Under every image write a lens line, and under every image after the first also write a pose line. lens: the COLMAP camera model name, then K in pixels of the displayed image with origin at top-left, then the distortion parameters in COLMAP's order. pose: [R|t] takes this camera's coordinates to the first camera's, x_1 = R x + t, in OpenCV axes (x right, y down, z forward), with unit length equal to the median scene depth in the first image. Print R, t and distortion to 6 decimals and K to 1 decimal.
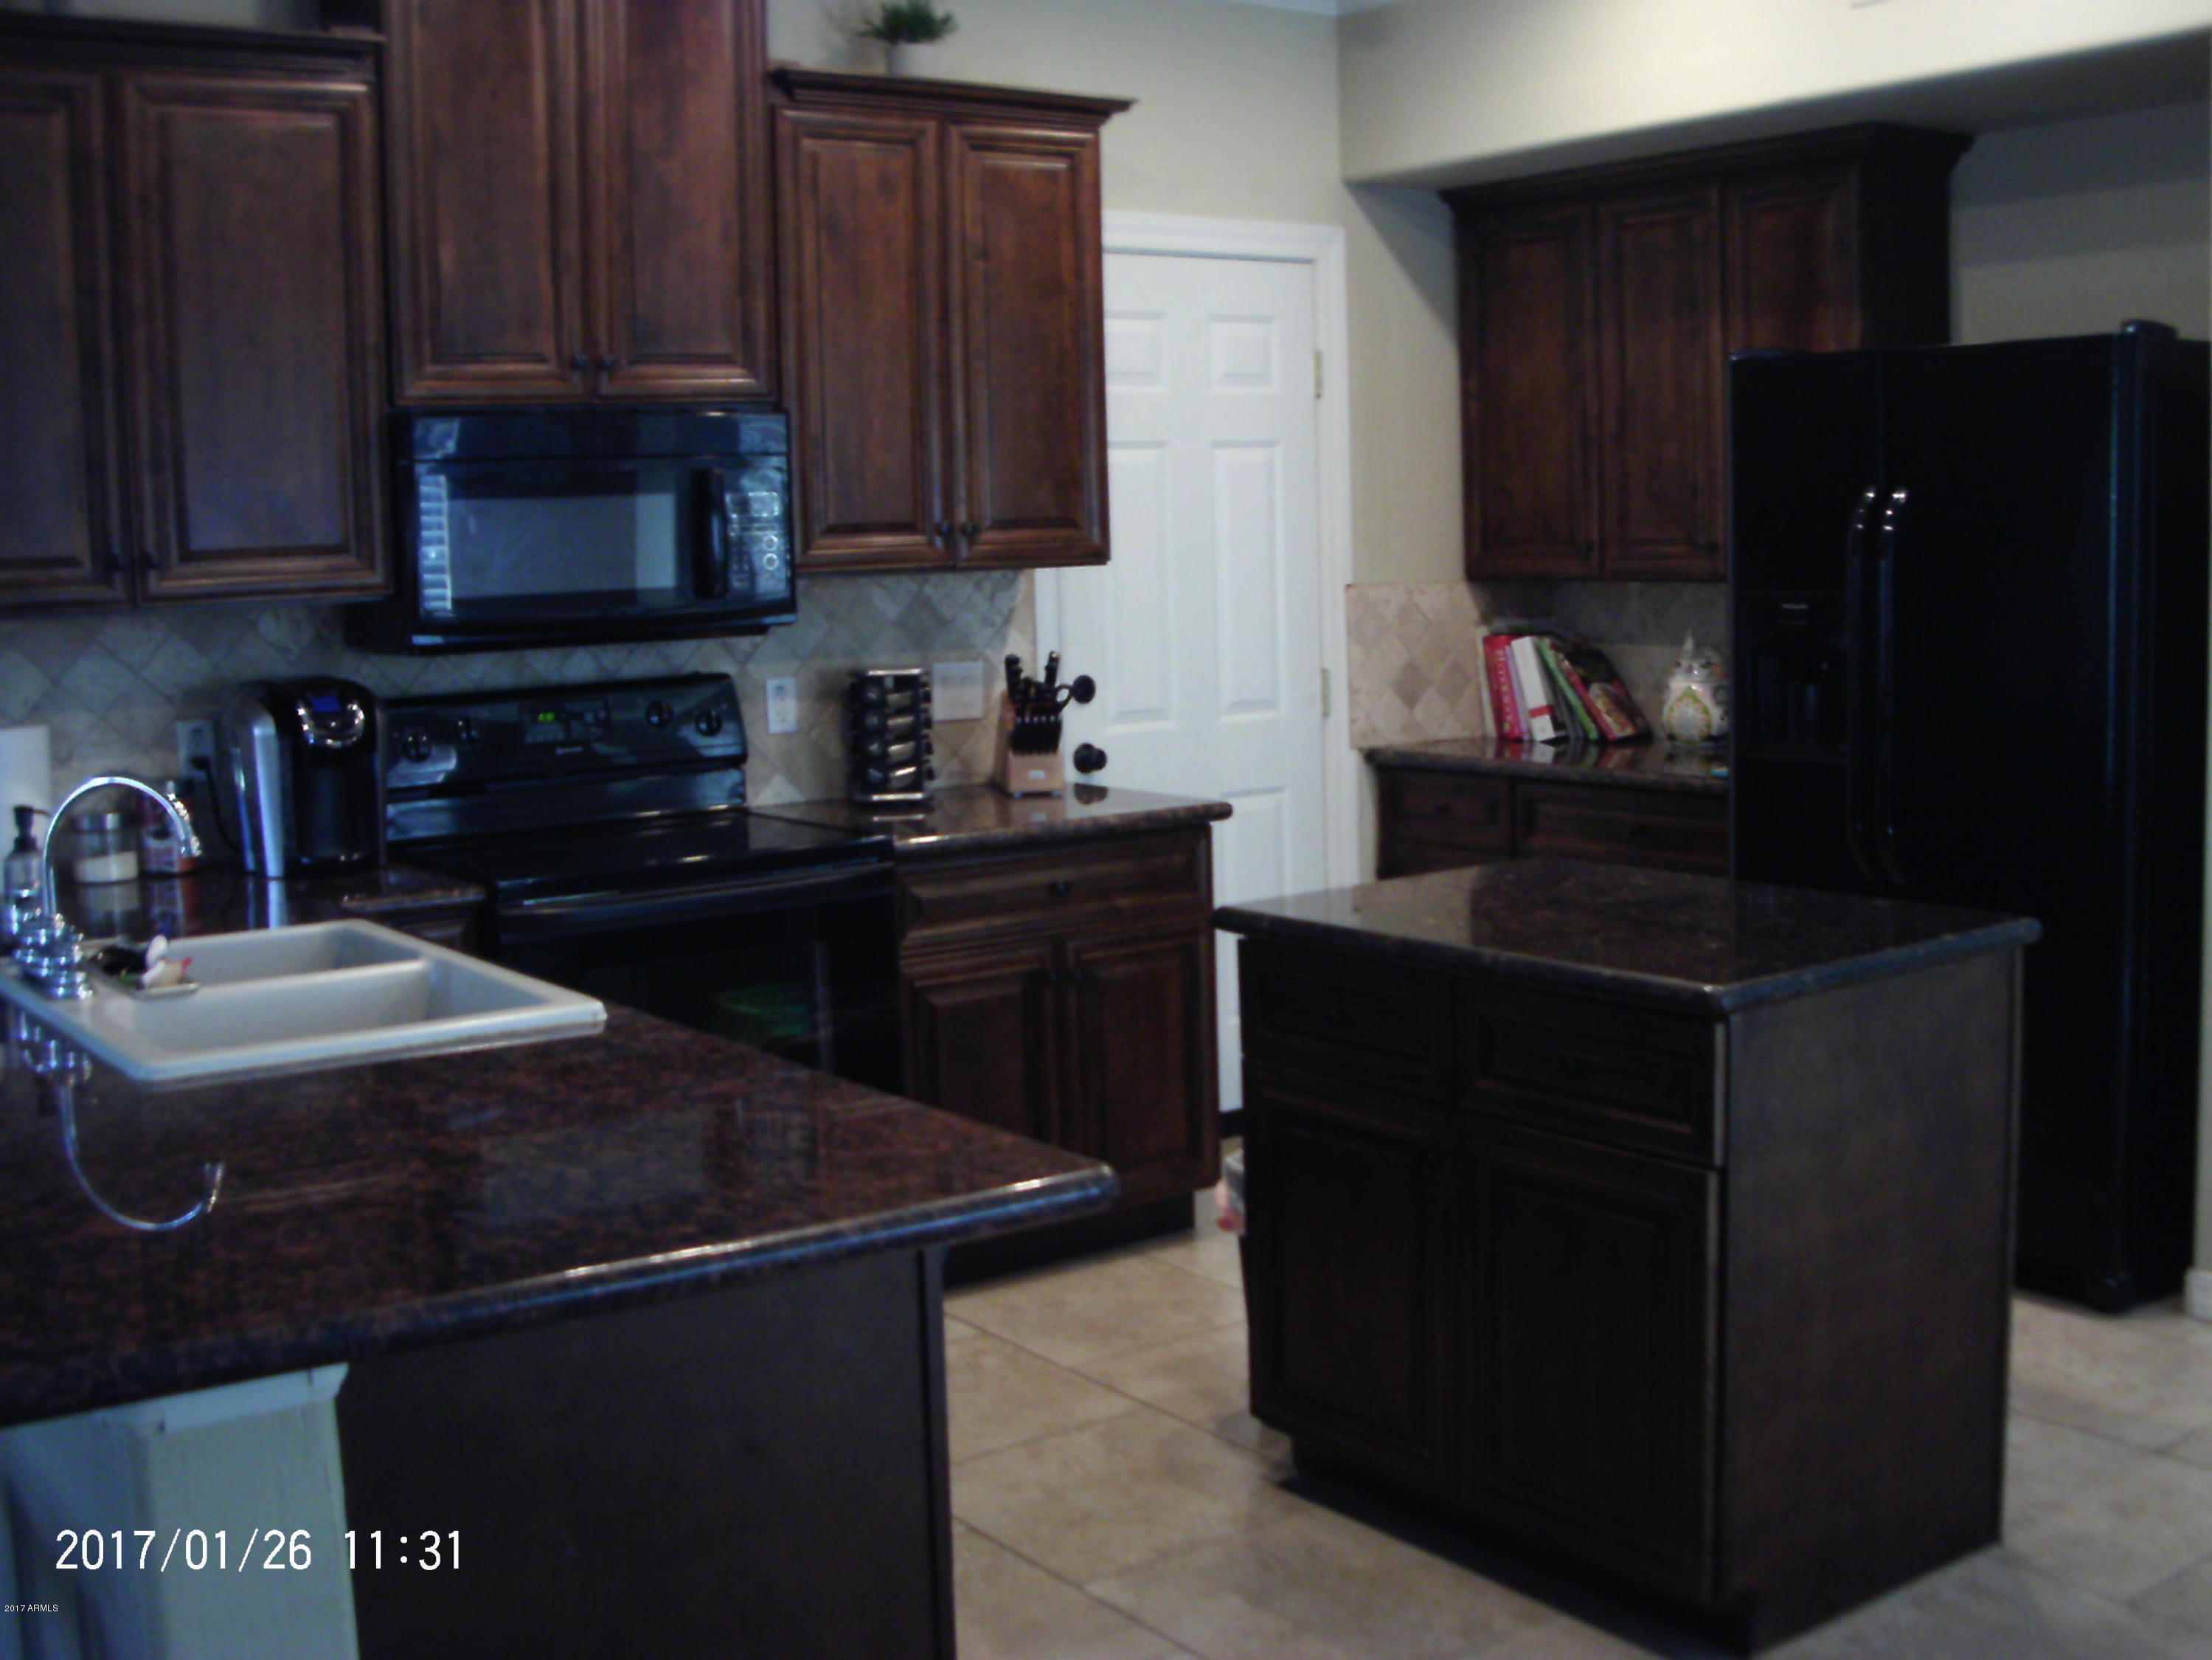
lens RADIAL K [[2487.0, 0, 1054.8], [0, 2487.0, 785.0], [0, 0, 1]] dist [-0.164800, 0.000000]
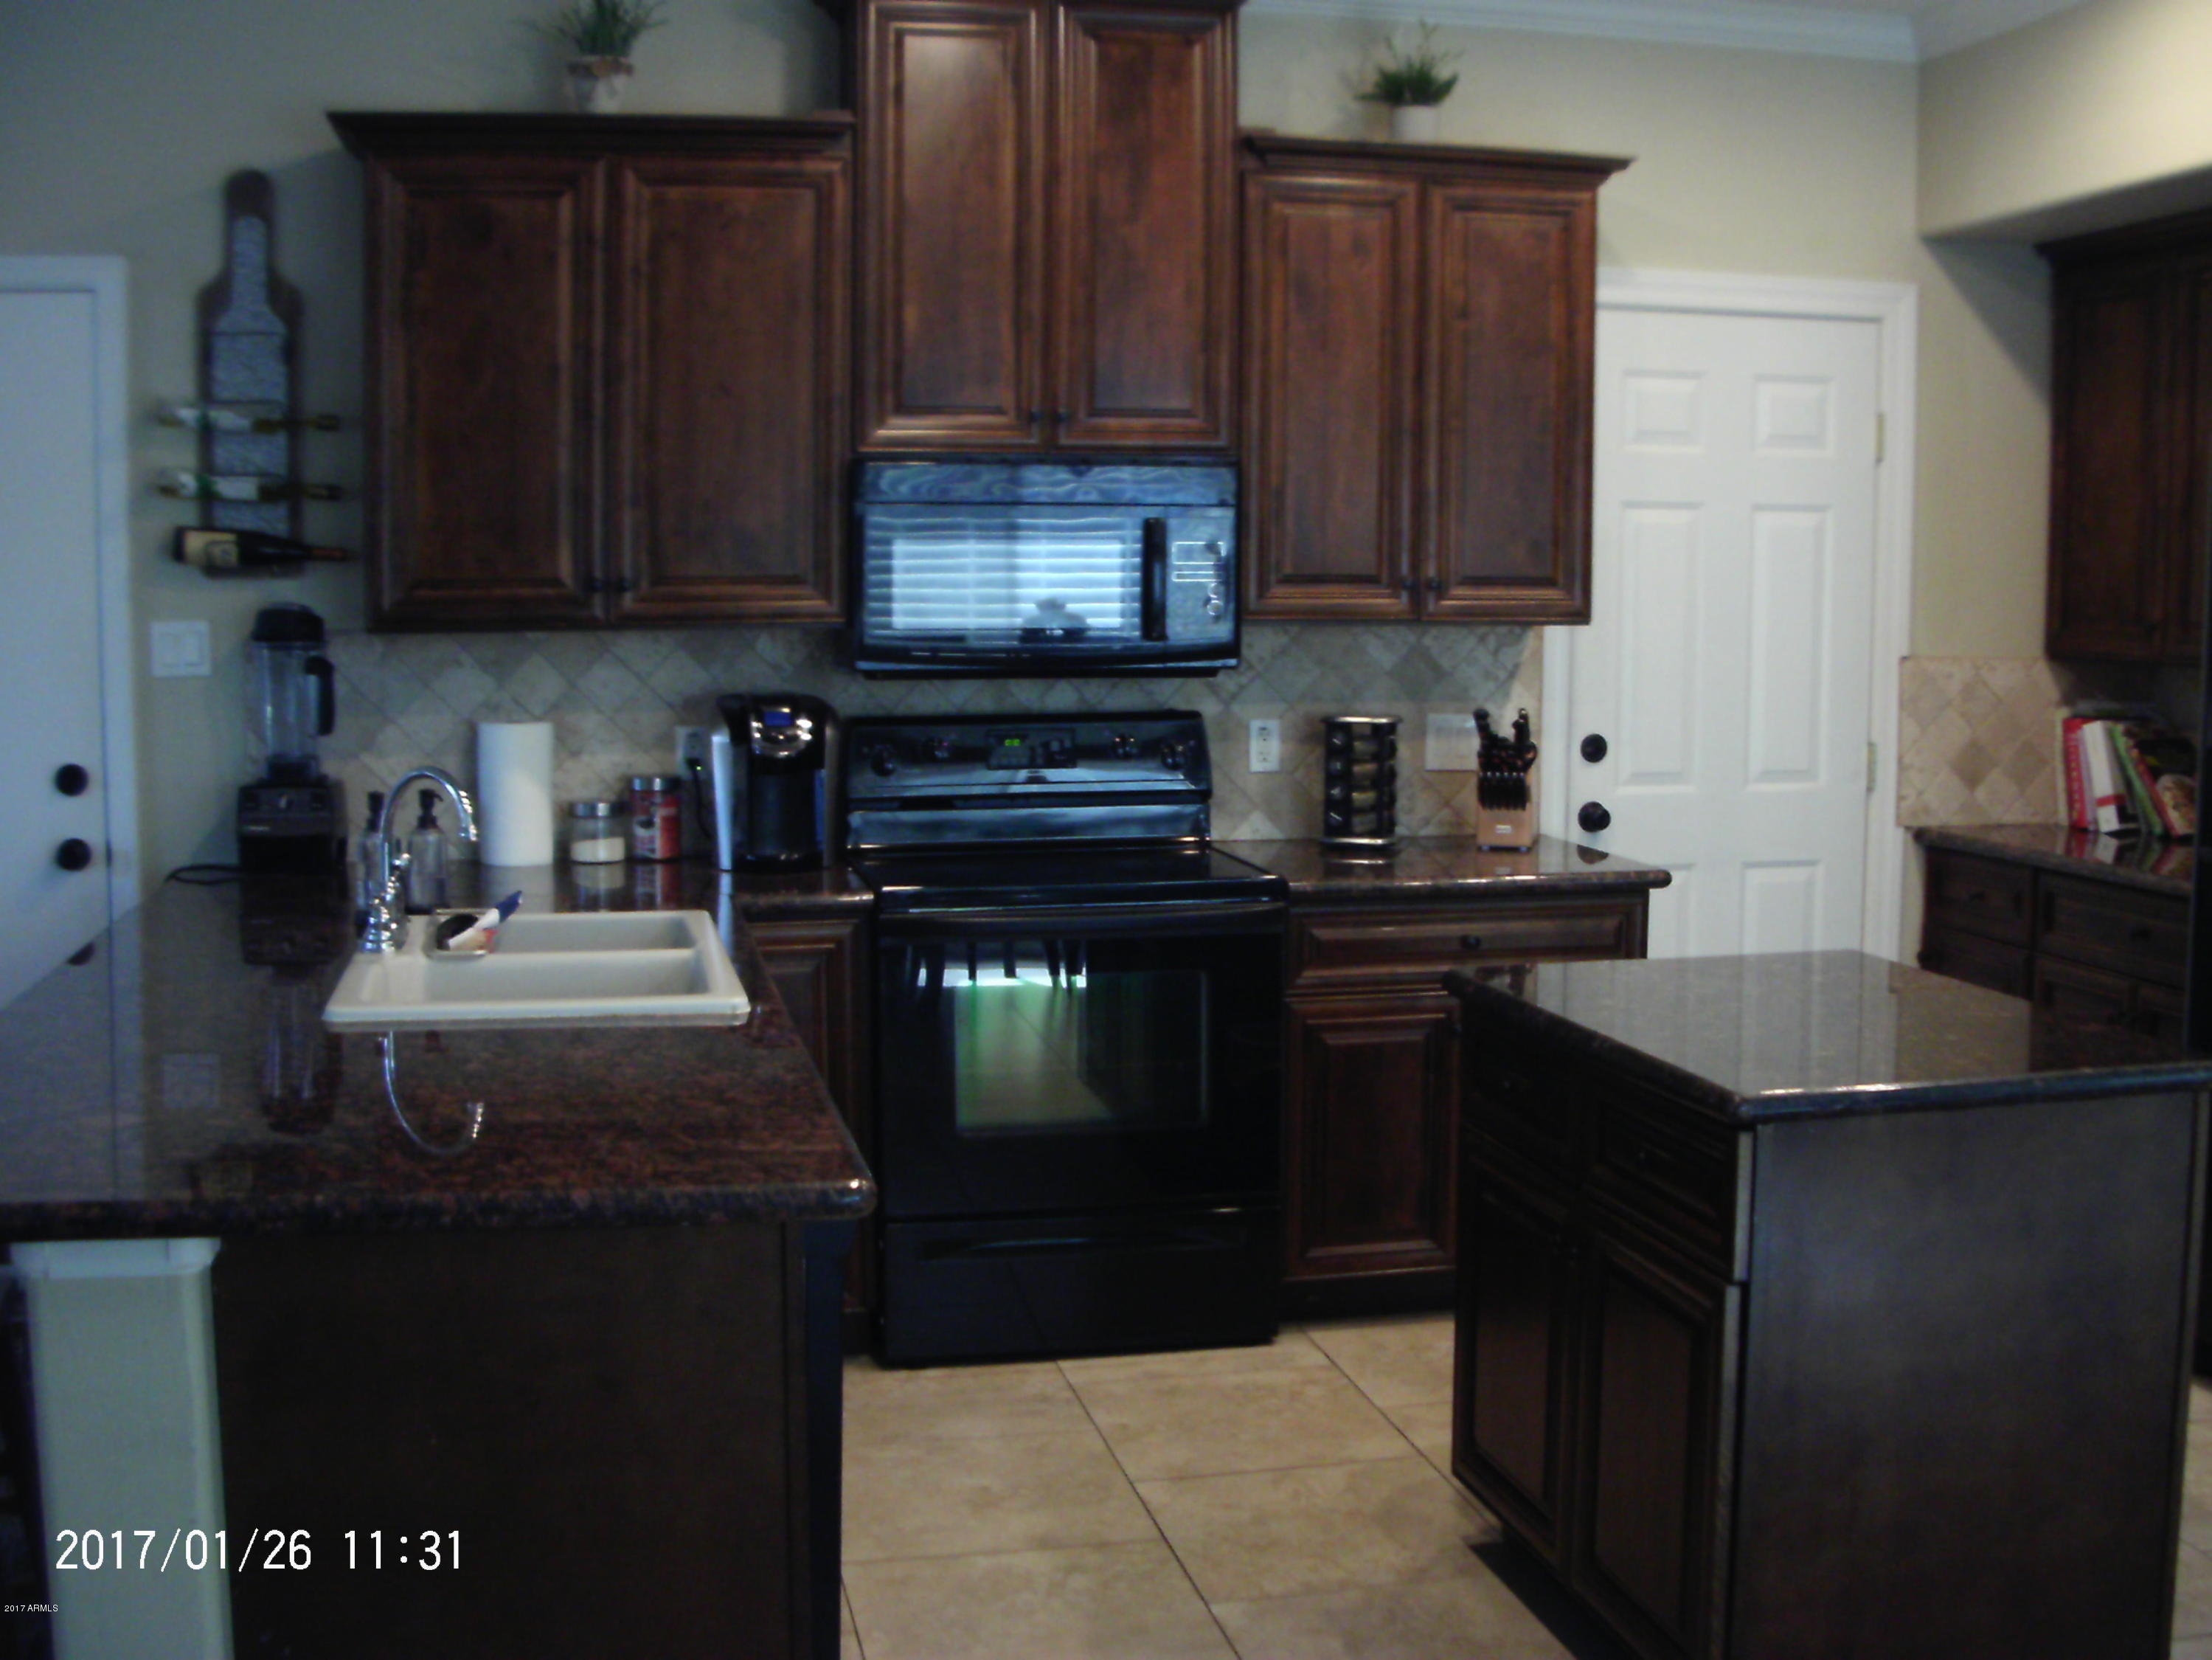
lens RADIAL K [[2487.0, 0, 1119.6], [0, 2487.0, 823.4], [0, 0, 1]] dist [-0.164800, 0.000000]
pose [[0.924223, 0.071115, -0.375173, 0.240015], [-0.070023, 0.997408, 0.016563, -0.013079], [0.375379, 0.010963, 0.926807, 0.010592]]
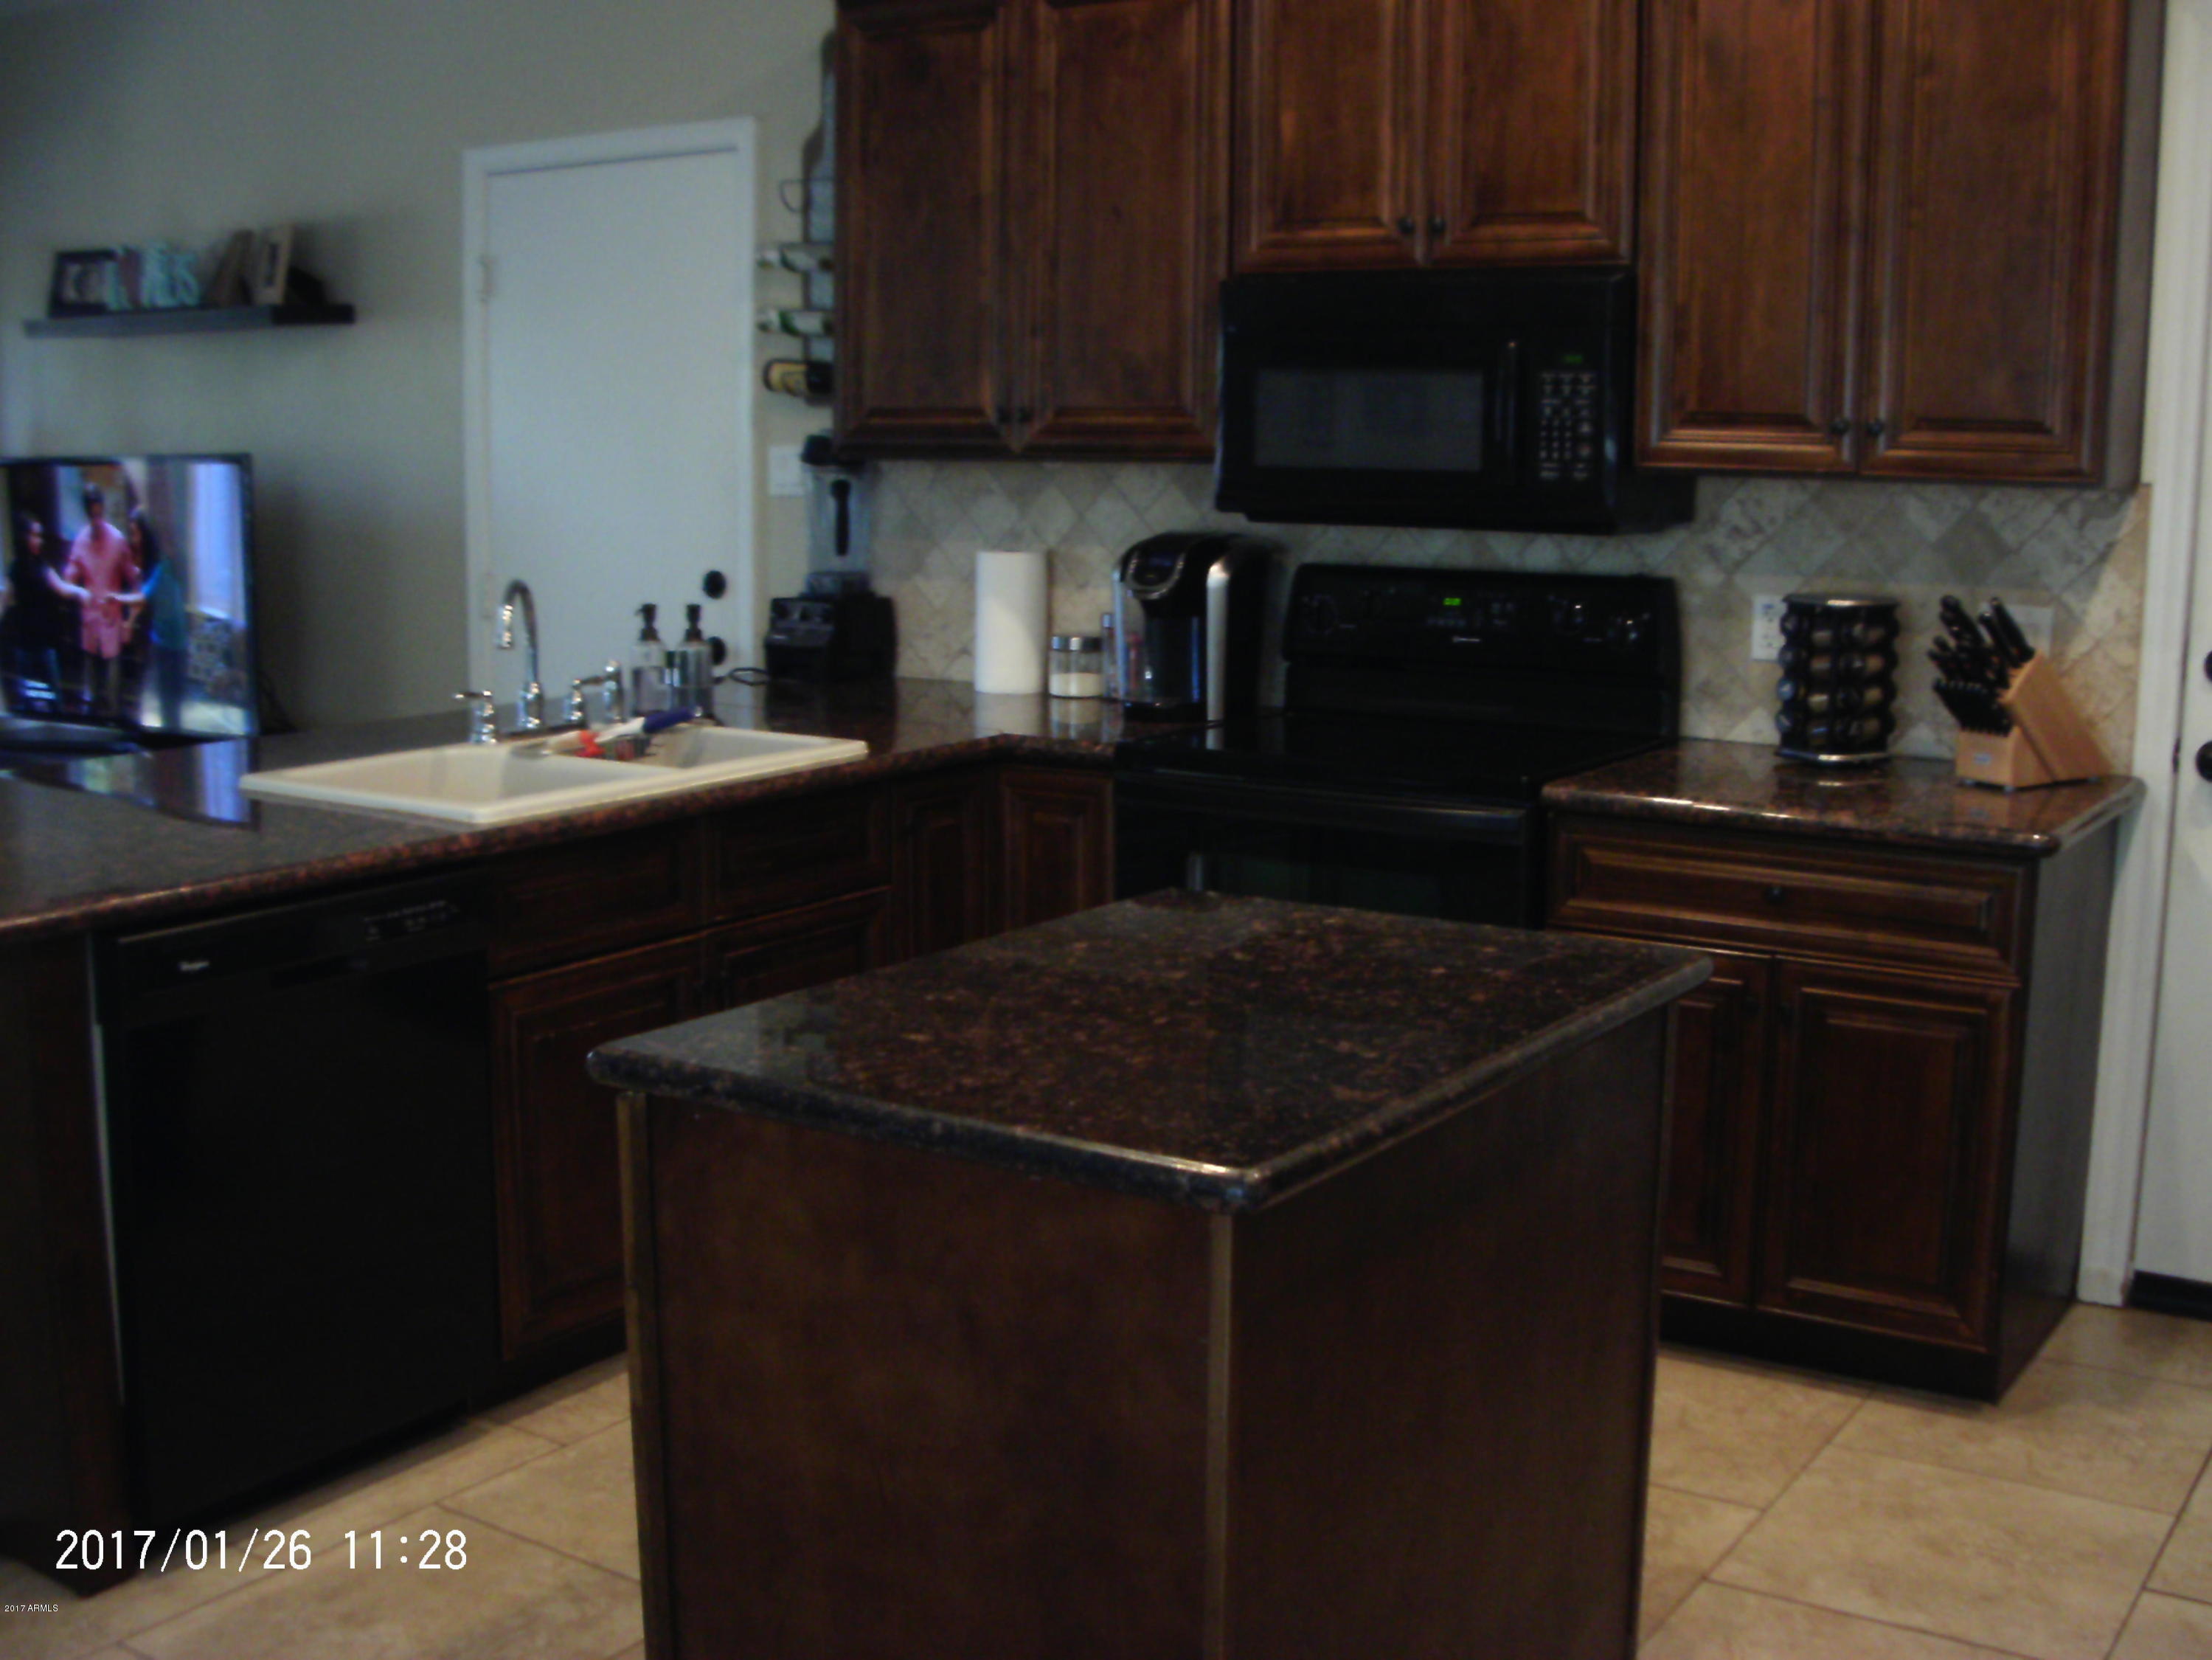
lens RADIAL K [[2487.0, 0, 1110.0], [0, 2487.0, 815.8], [0, 0, 1]] dist [-0.164800, 0.000000]
pose [[0.357098, 0.180951, -0.916372, 0.615018], [-0.116002, 0.982052, 0.148716, -0.070866], [0.926836, 0.053195, 0.371680, 0.513750]]
